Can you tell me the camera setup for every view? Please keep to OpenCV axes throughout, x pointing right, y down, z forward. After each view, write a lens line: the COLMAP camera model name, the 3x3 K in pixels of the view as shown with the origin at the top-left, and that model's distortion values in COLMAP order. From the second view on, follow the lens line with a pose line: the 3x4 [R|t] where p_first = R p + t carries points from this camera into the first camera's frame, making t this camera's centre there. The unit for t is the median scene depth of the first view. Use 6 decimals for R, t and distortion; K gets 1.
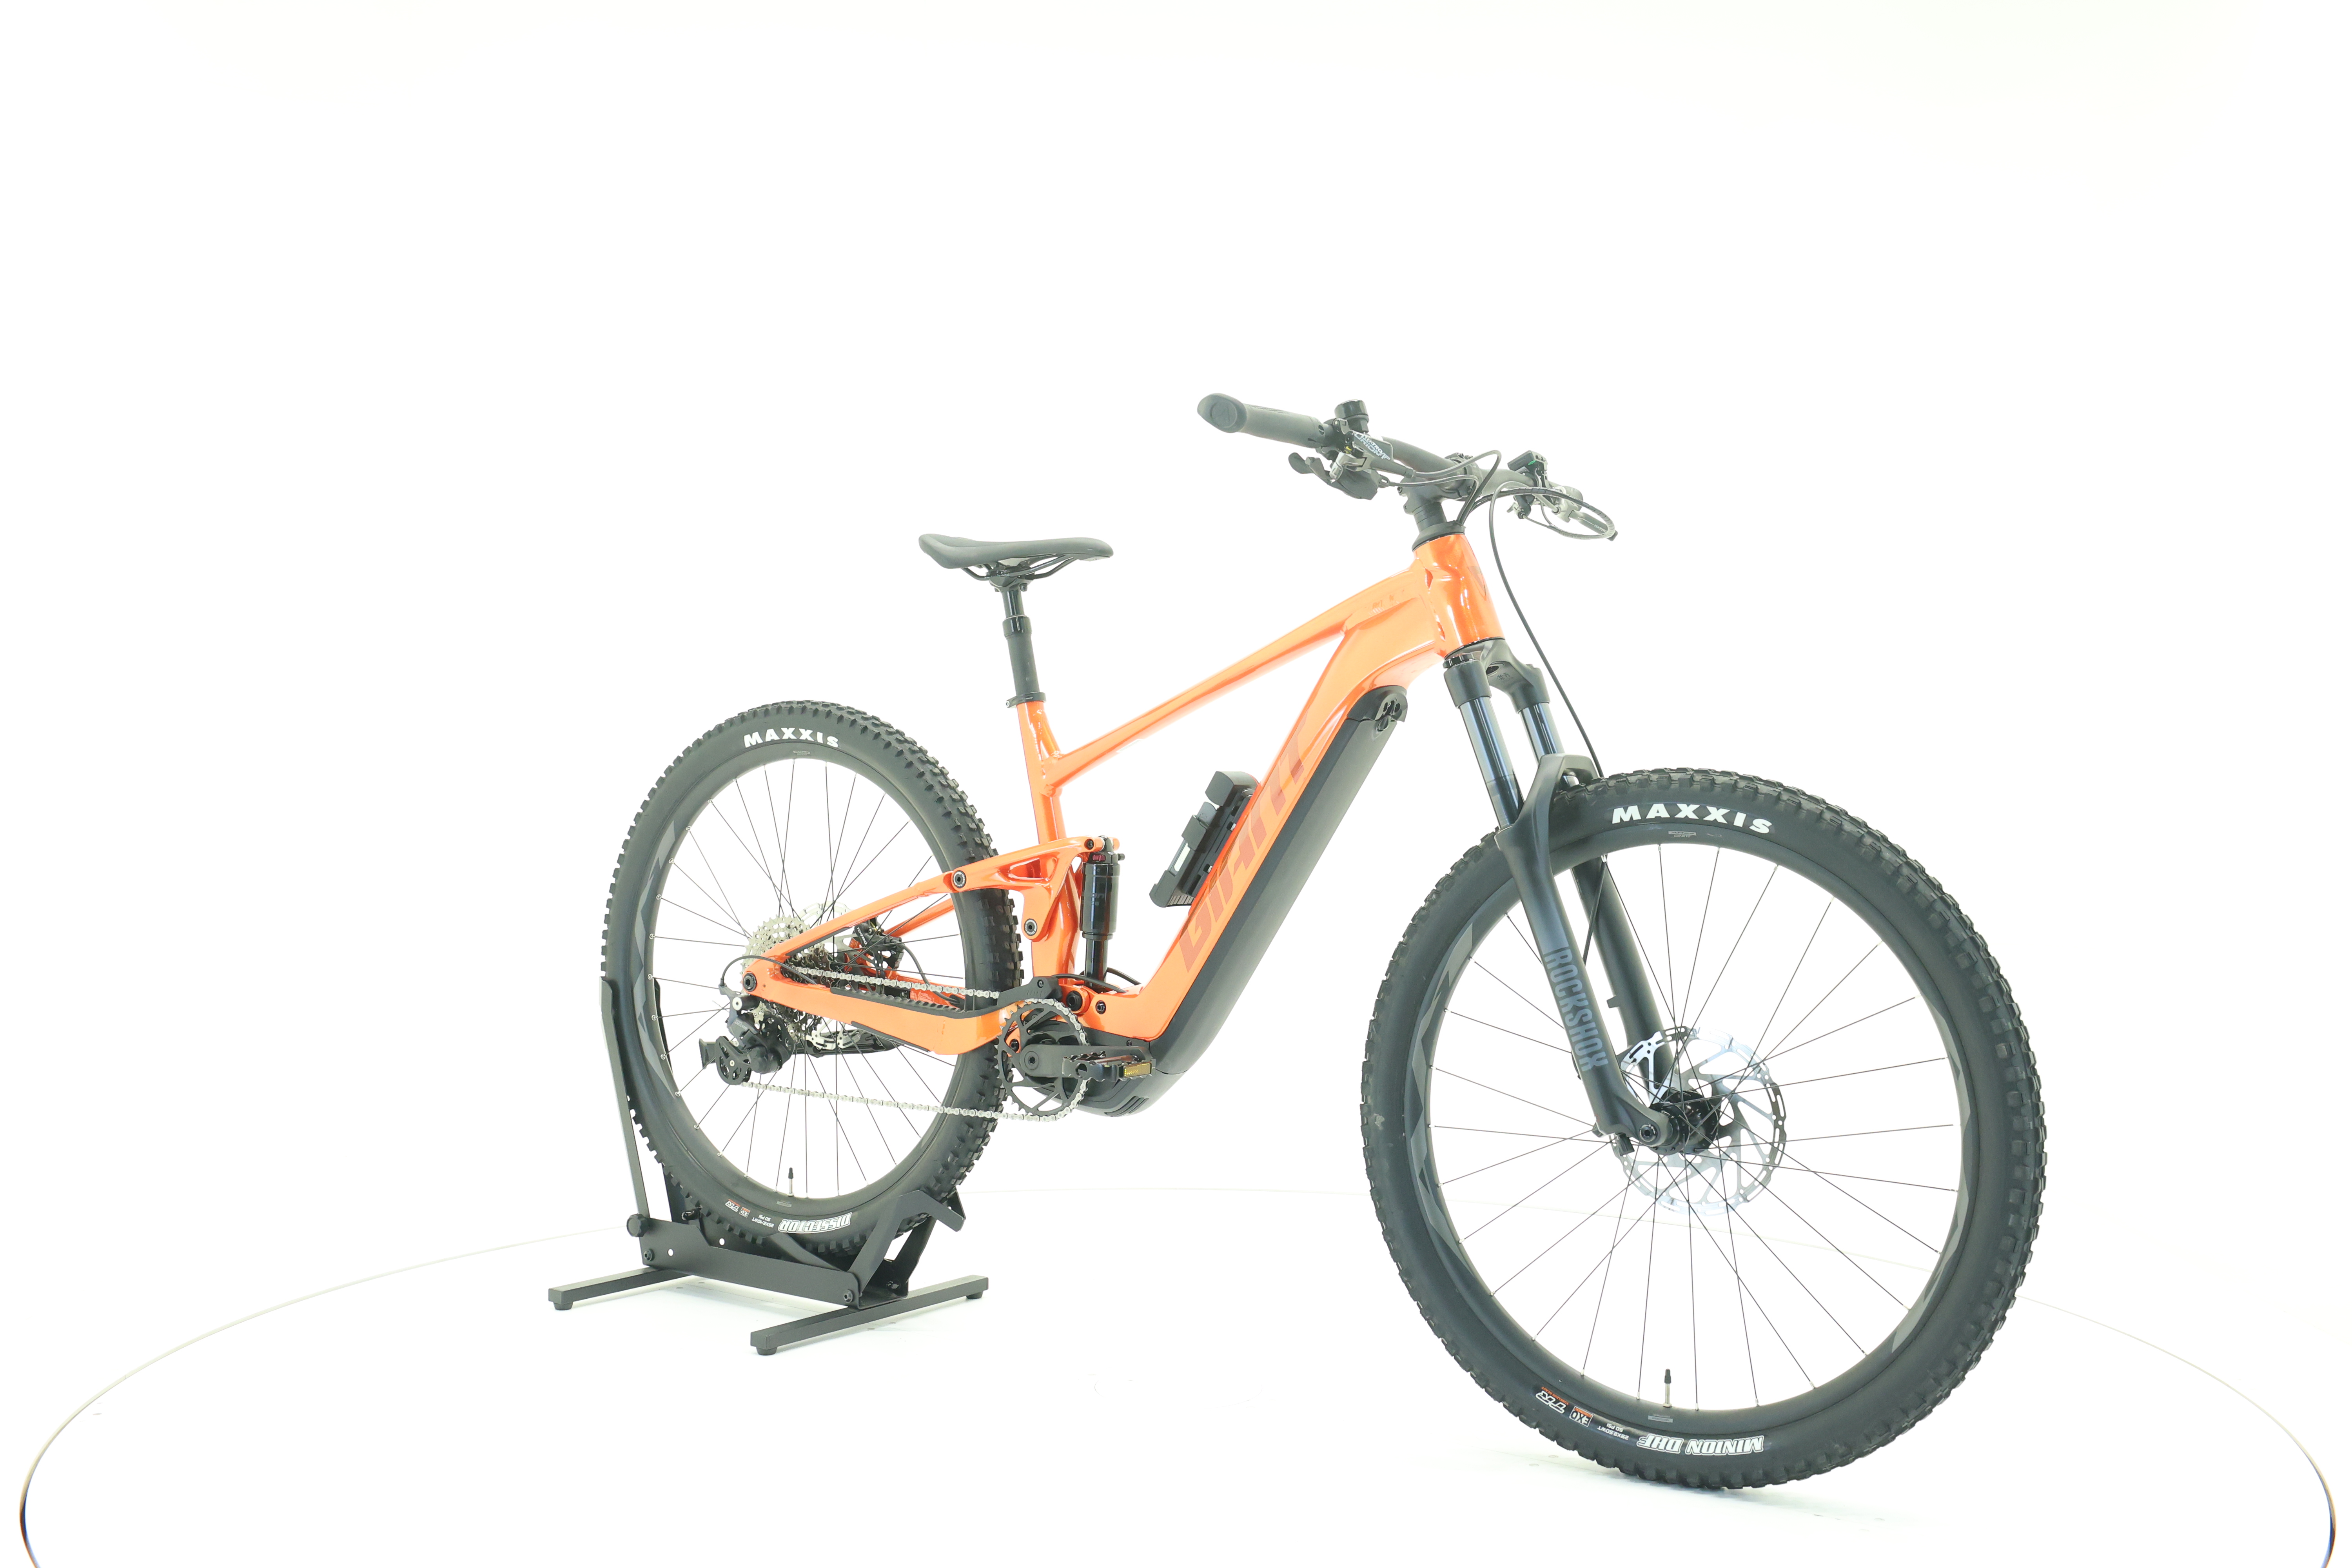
lens RADIAL K [[2504.6, 0, 1165.9], [0, 2504.6, 787.3], [0, 0, 1]] dist [-0.014673, 0.000000]
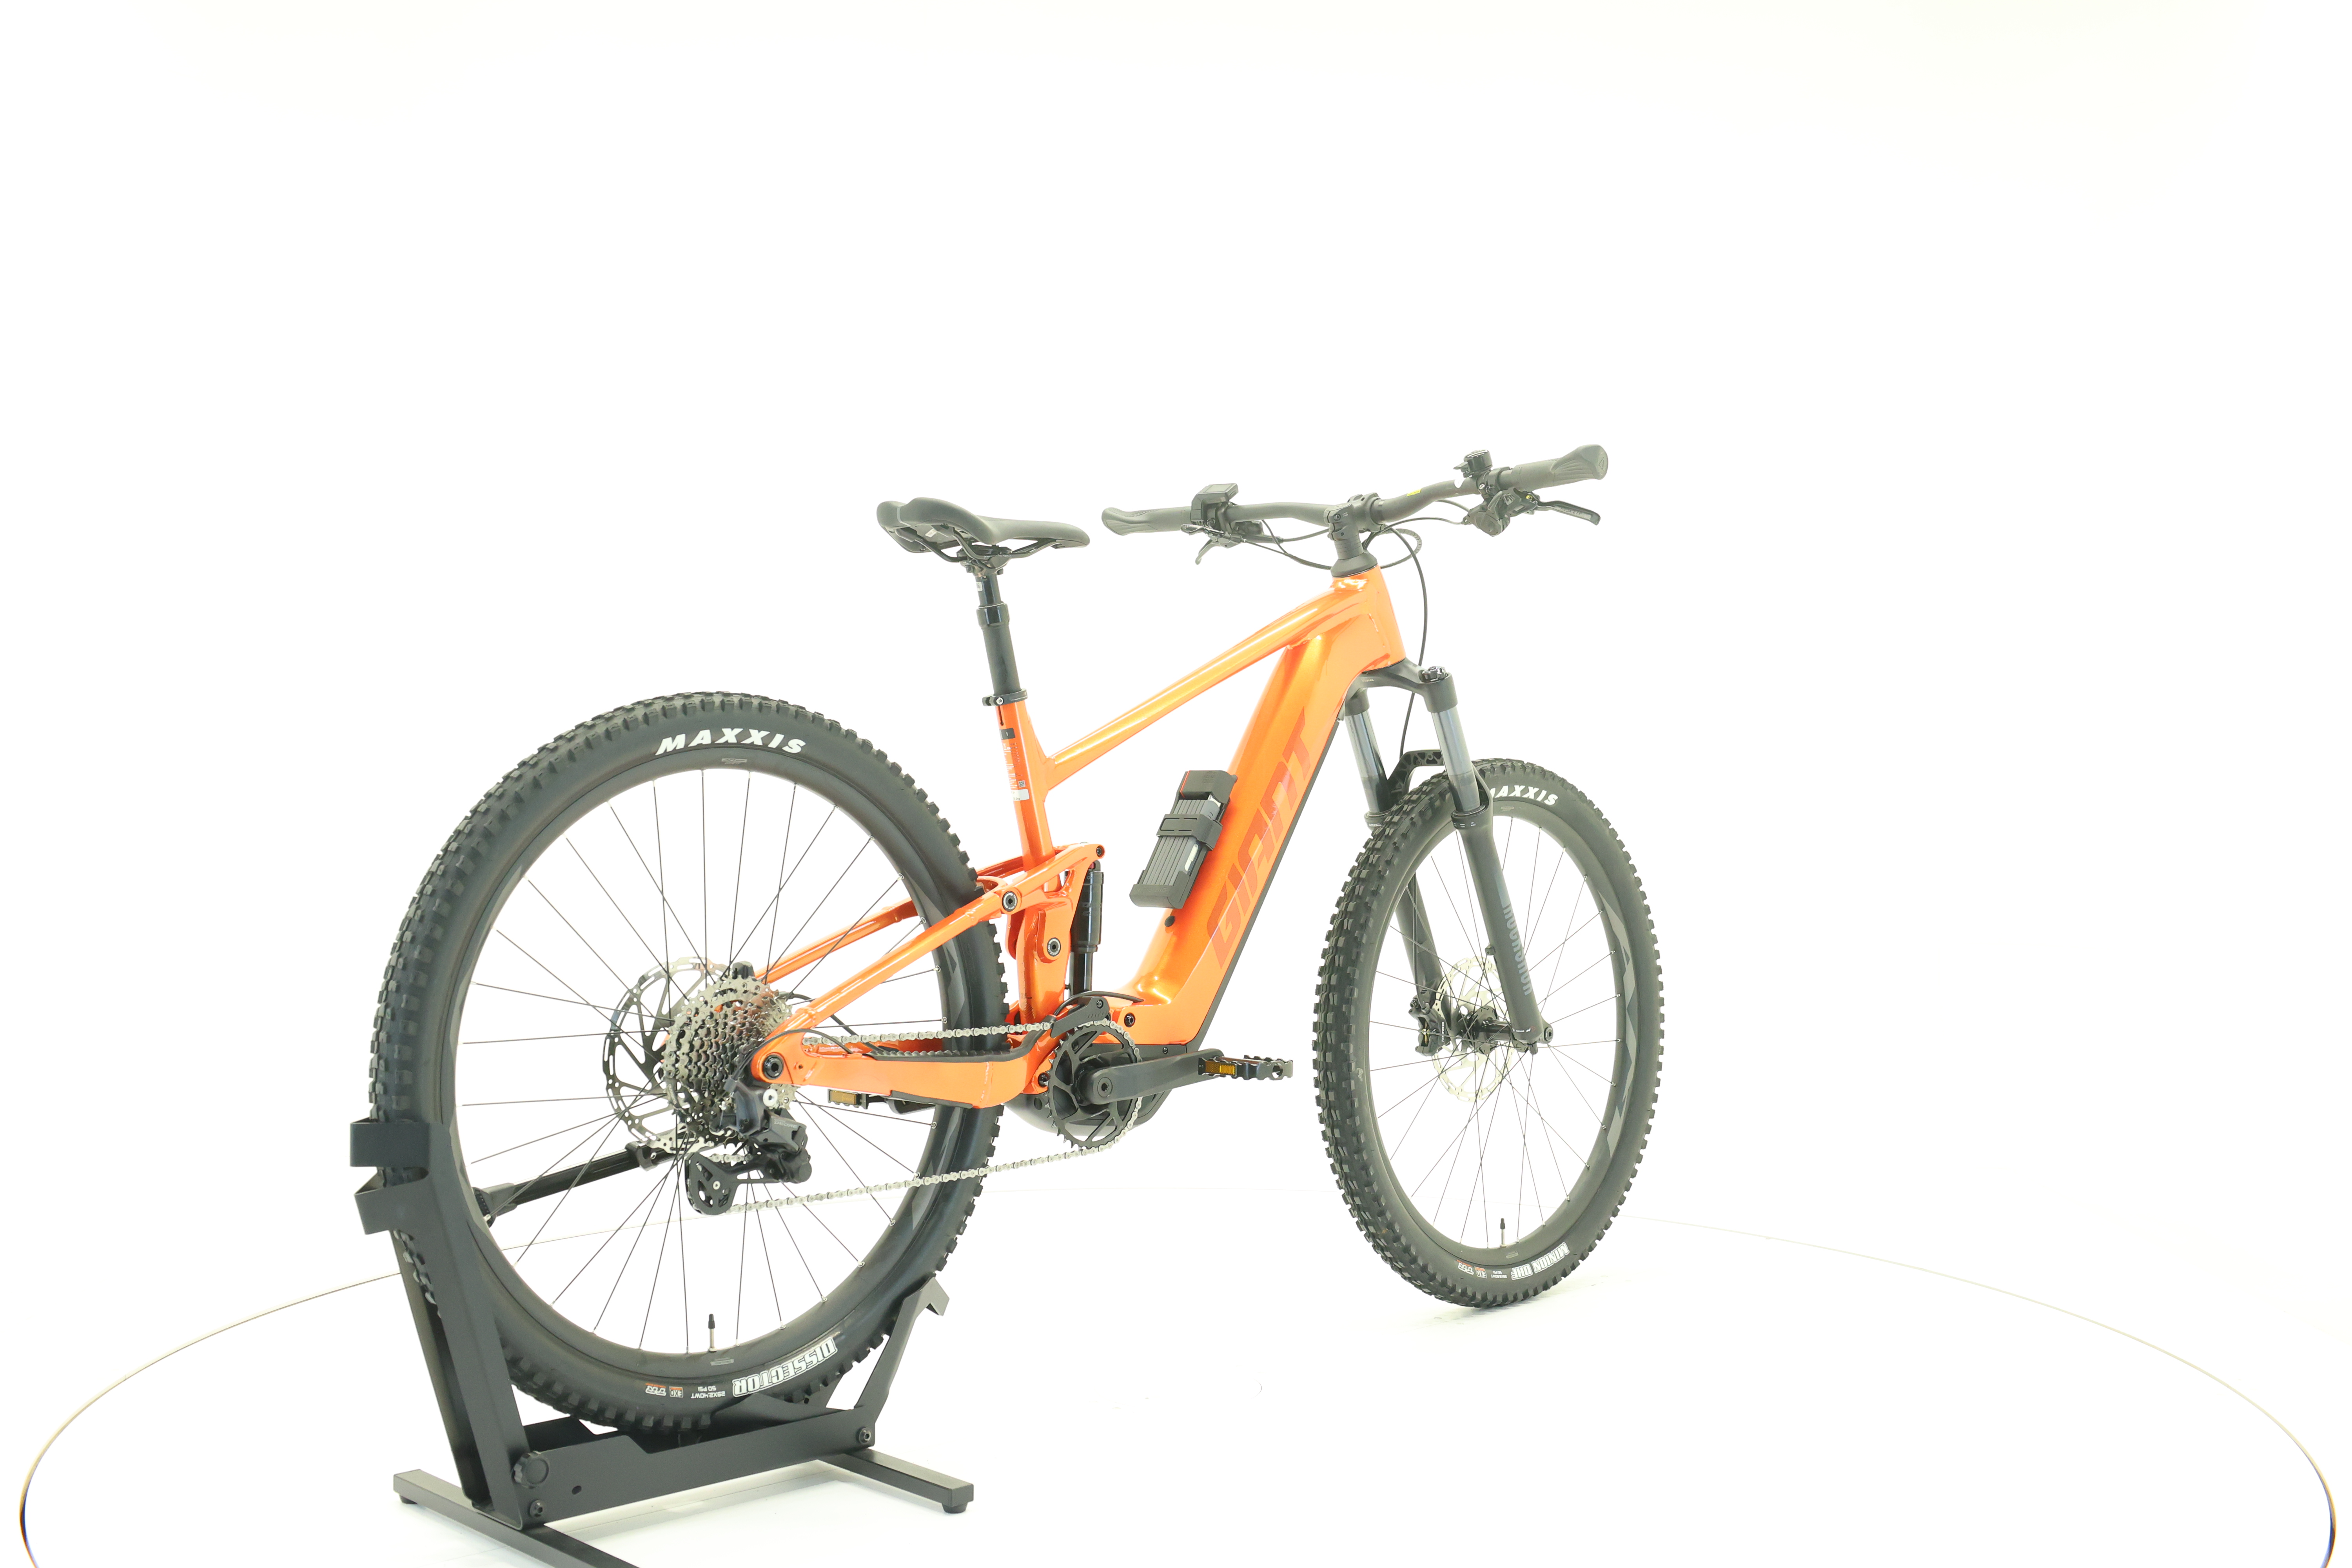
lens RADIAL K [[2504.6, 0, 1178.6], [0, 2504.6, 781.0], [0, 0, 1]] dist [-0.014673, 0.000000]
pose [[0.162871, -0.024029, 0.986355, -0.962806], [0.019179, 0.999592, 0.021184, -0.023331], [-0.986461, 0.015467, 0.163265, 0.822083]]
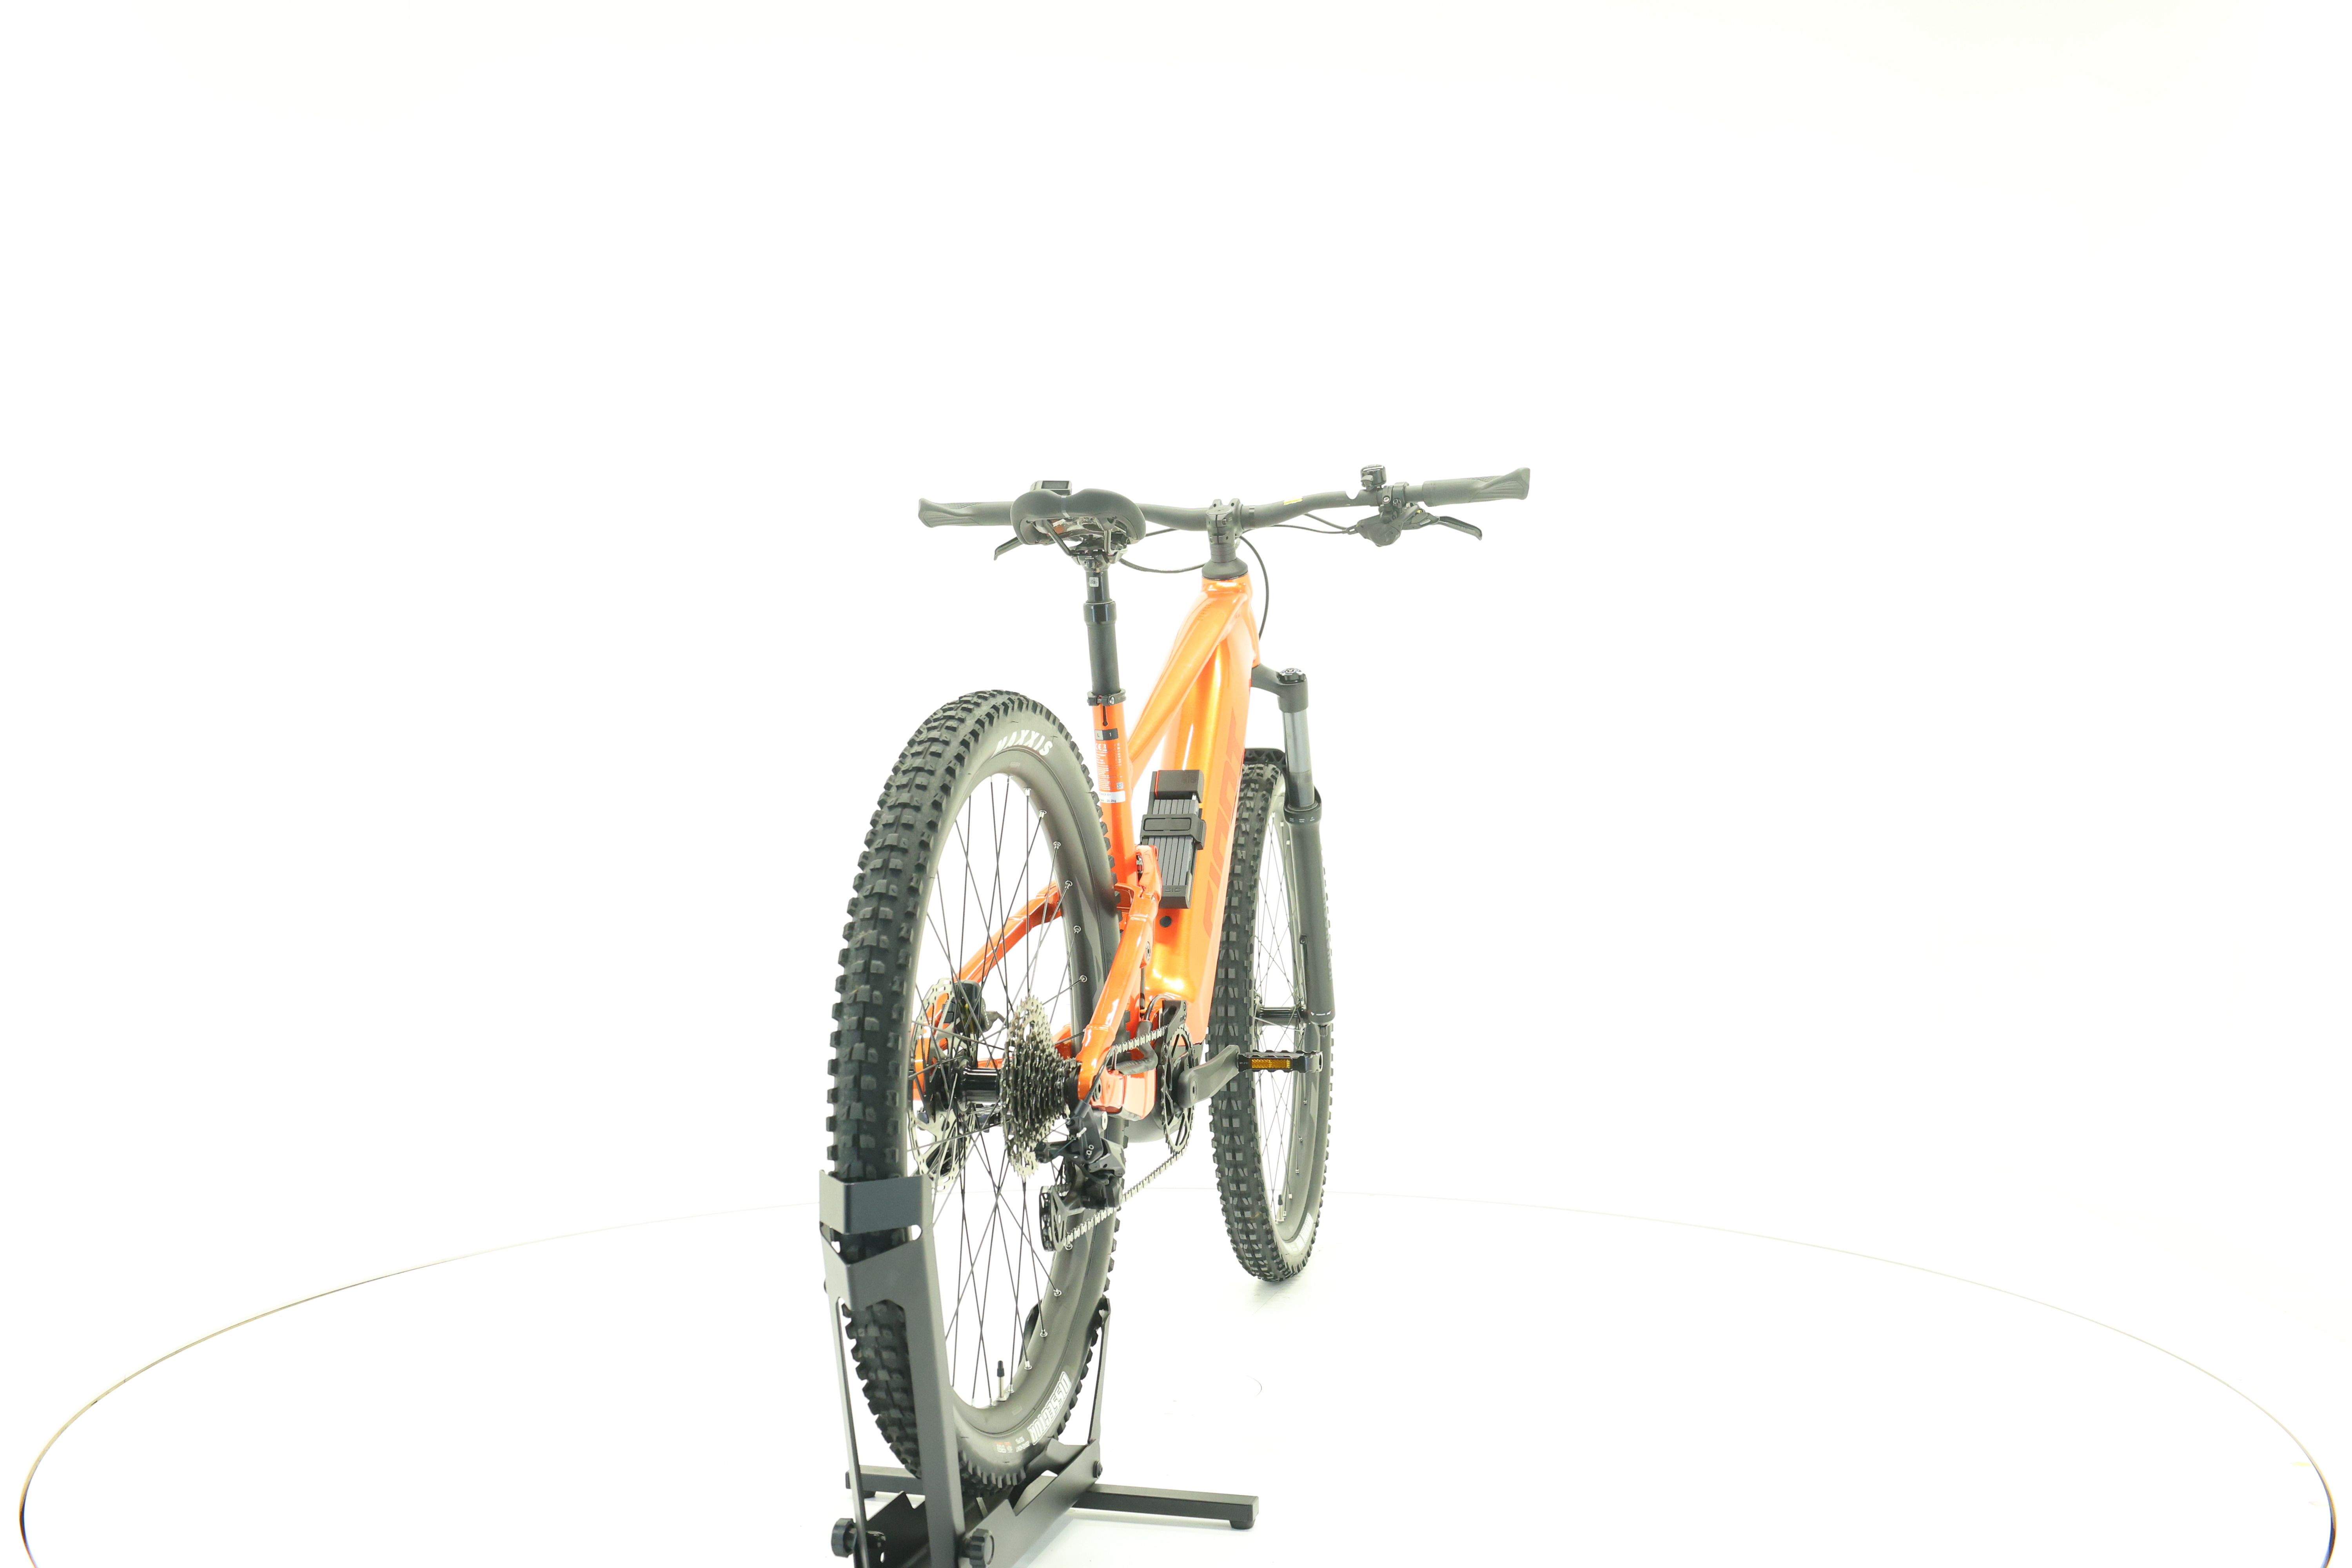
lens RADIAL K [[2504.6, 0, 1181.6], [0, 2504.6, 775.2], [0, 0, 1]] dist [-0.014673, 0.000000]
pose [[-0.384373, -0.022619, 0.922901, -0.900926], [0.015201, 0.999409, 0.030825, -0.035035], [-0.923053, 0.025878, -0.383802, 1.358681]]
